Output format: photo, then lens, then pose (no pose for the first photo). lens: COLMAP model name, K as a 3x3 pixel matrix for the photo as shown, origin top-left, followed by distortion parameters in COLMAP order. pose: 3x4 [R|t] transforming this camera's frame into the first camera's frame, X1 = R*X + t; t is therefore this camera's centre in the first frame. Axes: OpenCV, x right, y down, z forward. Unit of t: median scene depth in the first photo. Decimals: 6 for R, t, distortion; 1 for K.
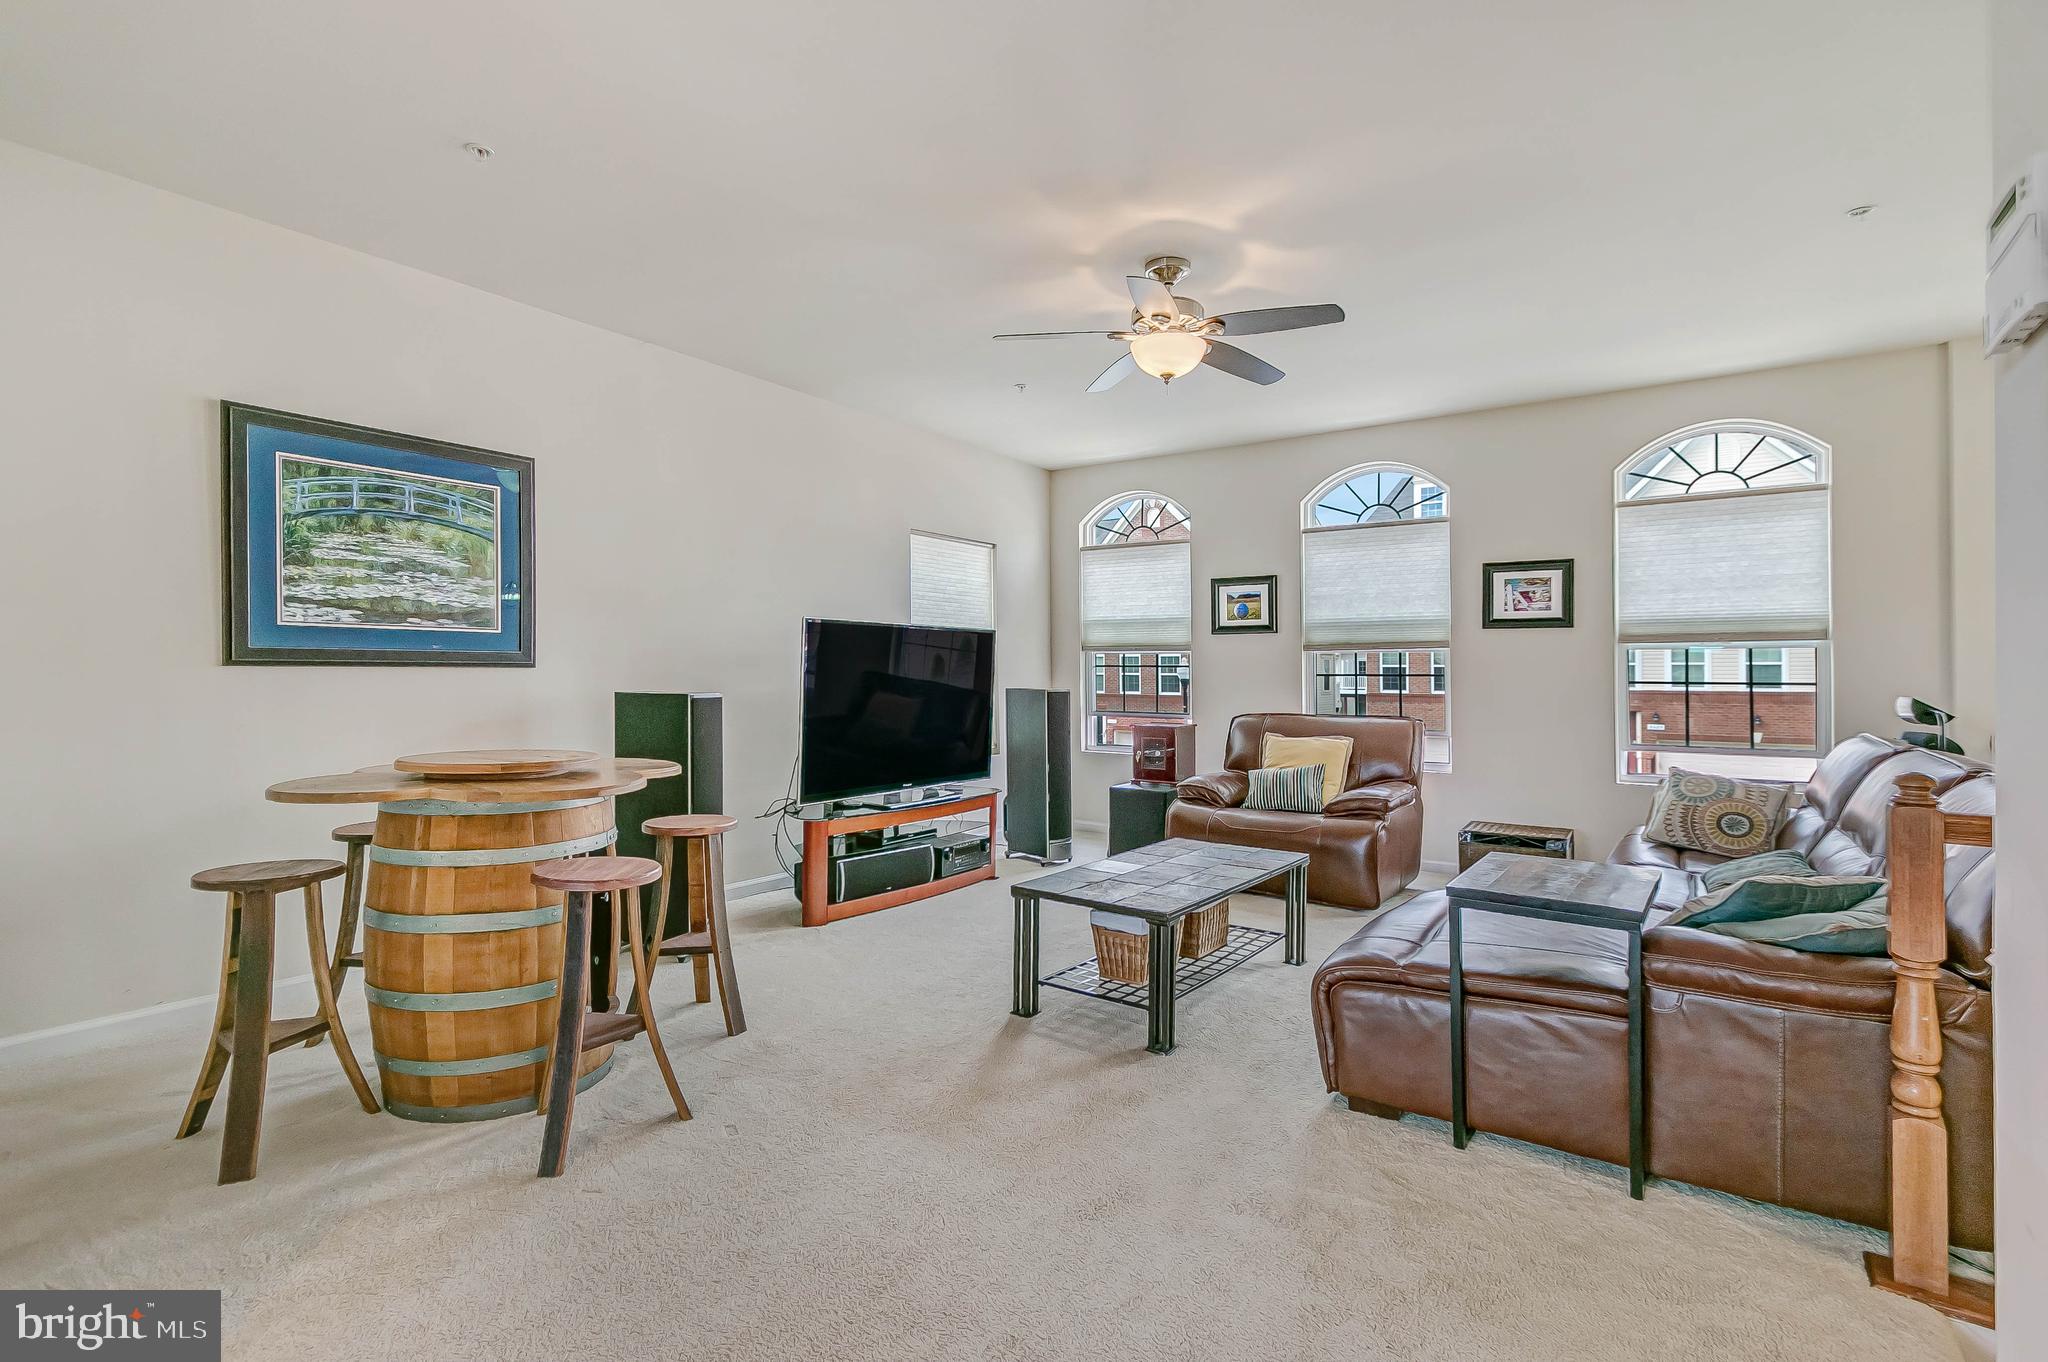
lens RADIAL K [[937.9, 0, 1024.0], [0, 937.9, 681.0], [0, 0, 1]] dist [-0.001166, -0.000365]
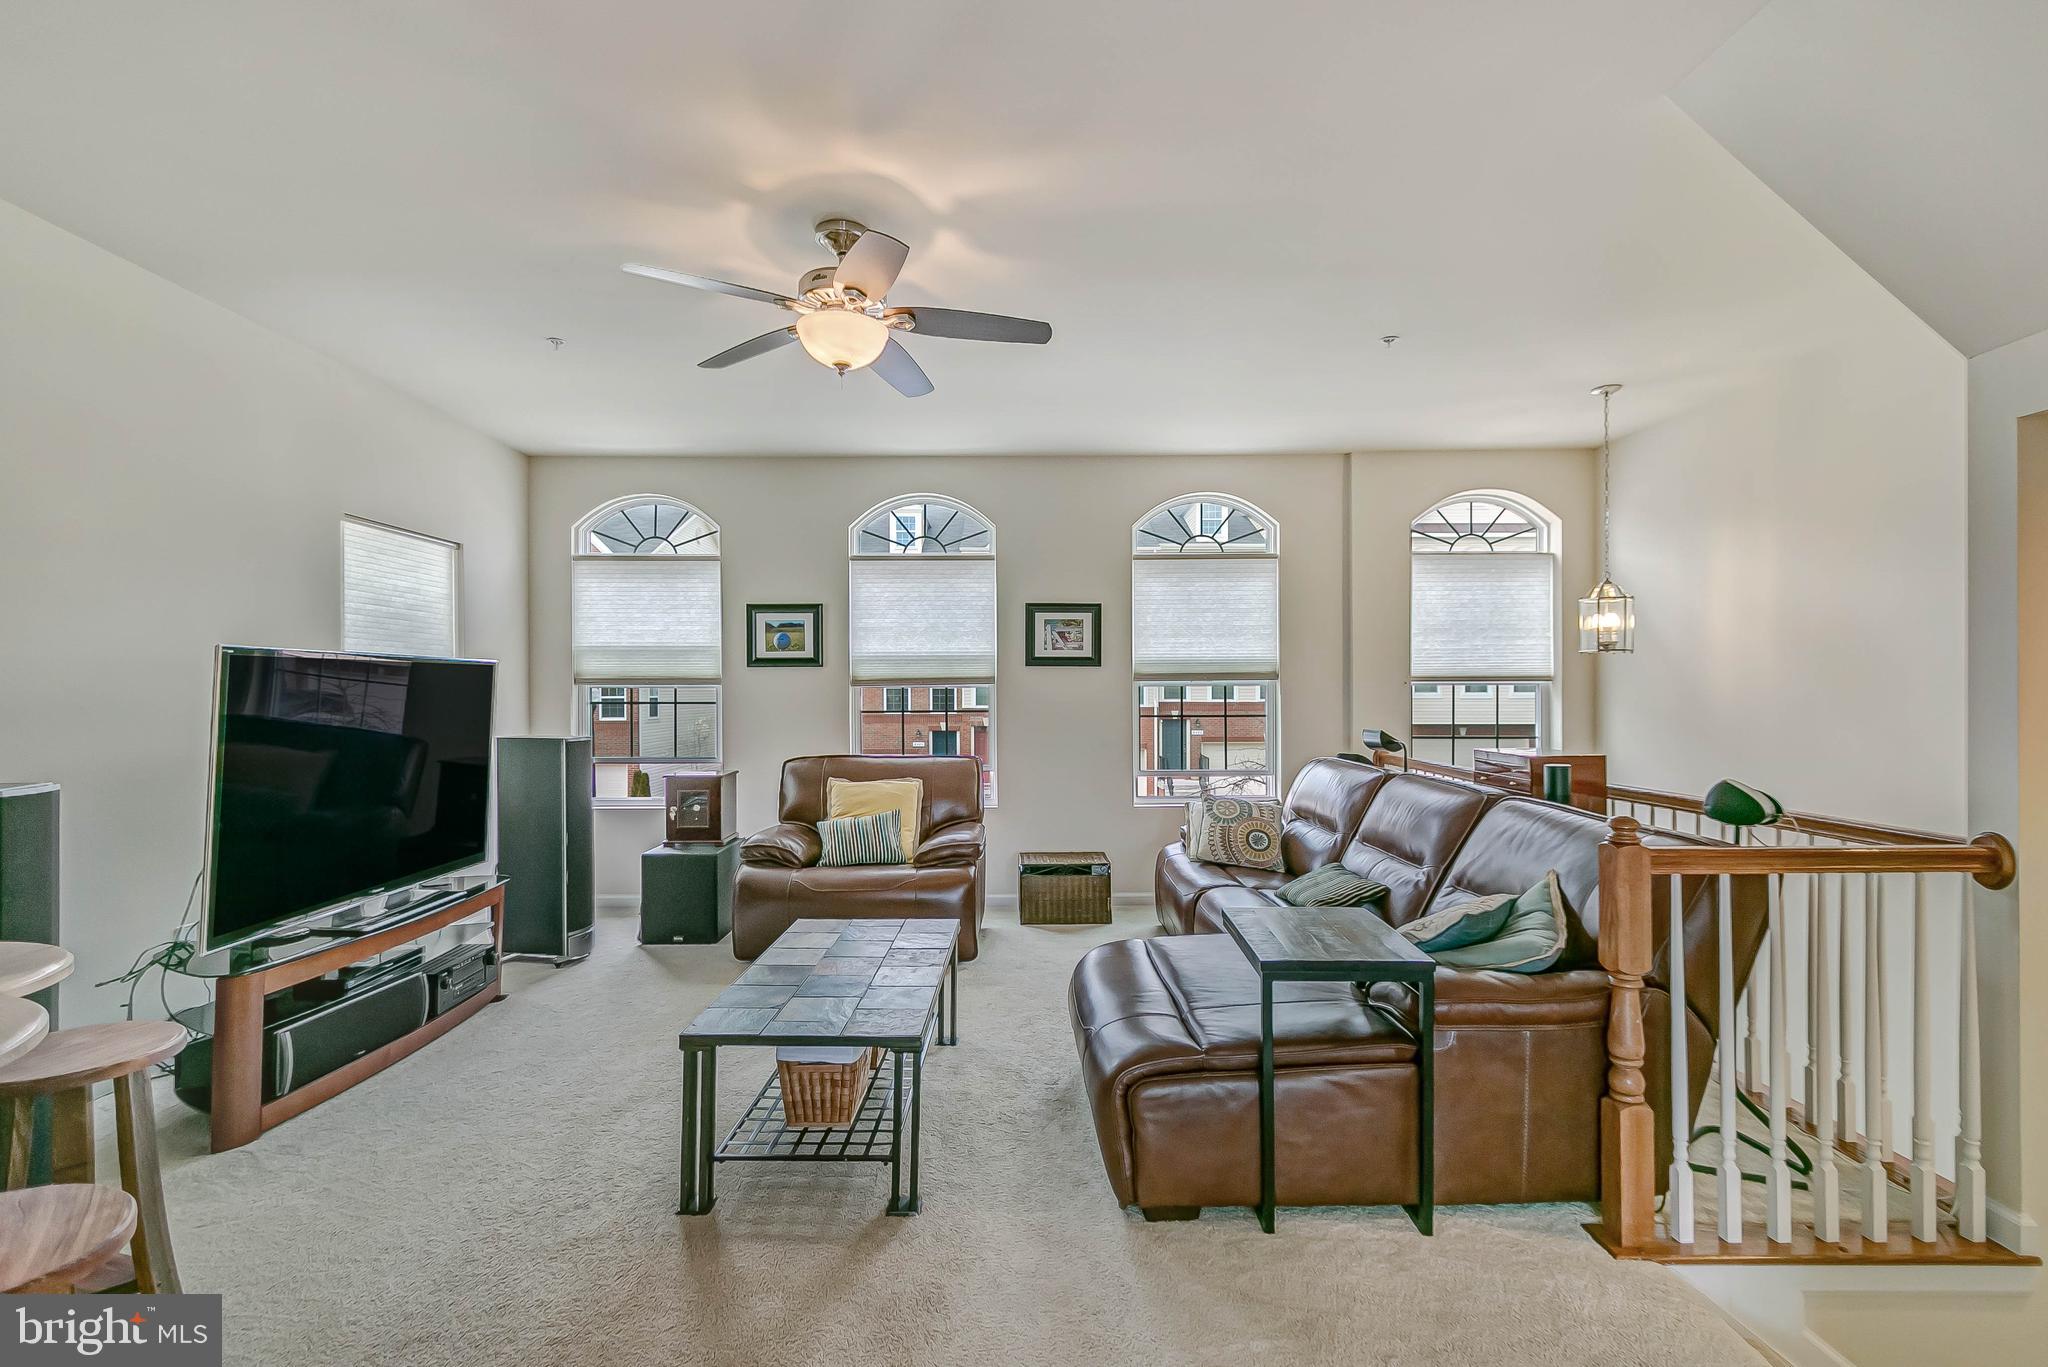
lens RADIAL K [[947.3, 0, 1006.5], [0, 947.3, 693.2], [0, 0, 1]] dist [0.001286, 0.000290]
pose [[0.817626, -0.007427, 0.575702, -0.190538], [0.011986, 0.999920, -0.004123, -0.031172], [-0.575625, 0.010271, 0.817649, 0.223525]]
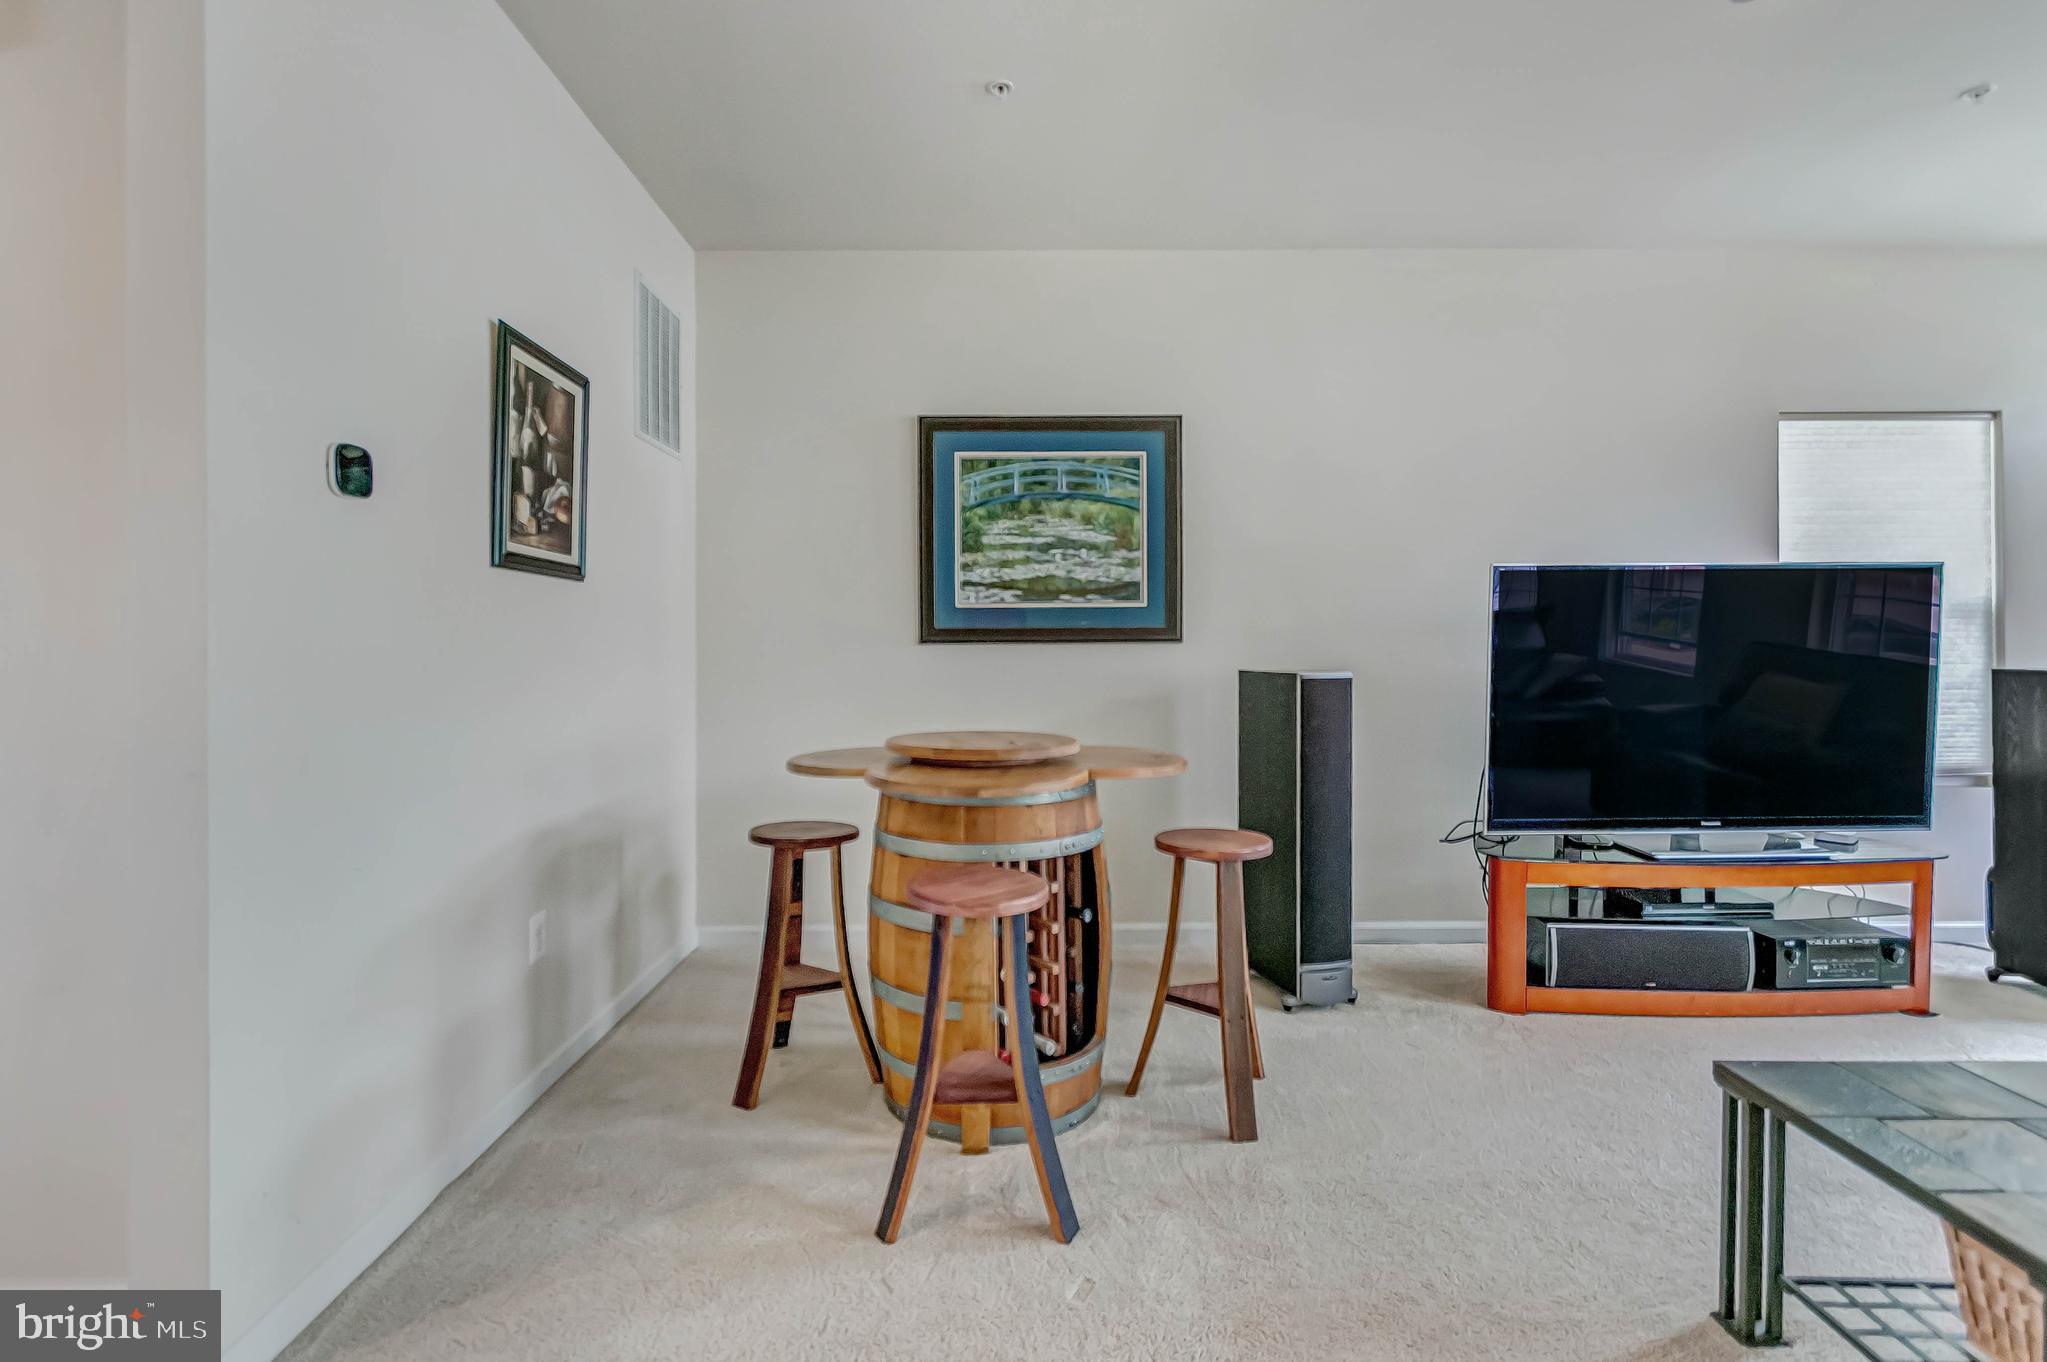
lens RADIAL K [[958.2, 0, 1023.9], [0, 958.2, 660.2], [0, 0, 1]] dist [-0.001735, -0.000373]
pose [[0.590539, 0.000630, -0.807009, 0.155034], [0.000386, 0.999999, 0.001064, 0.002115], [0.807009, -0.000940, 0.590538, 0.341330]]
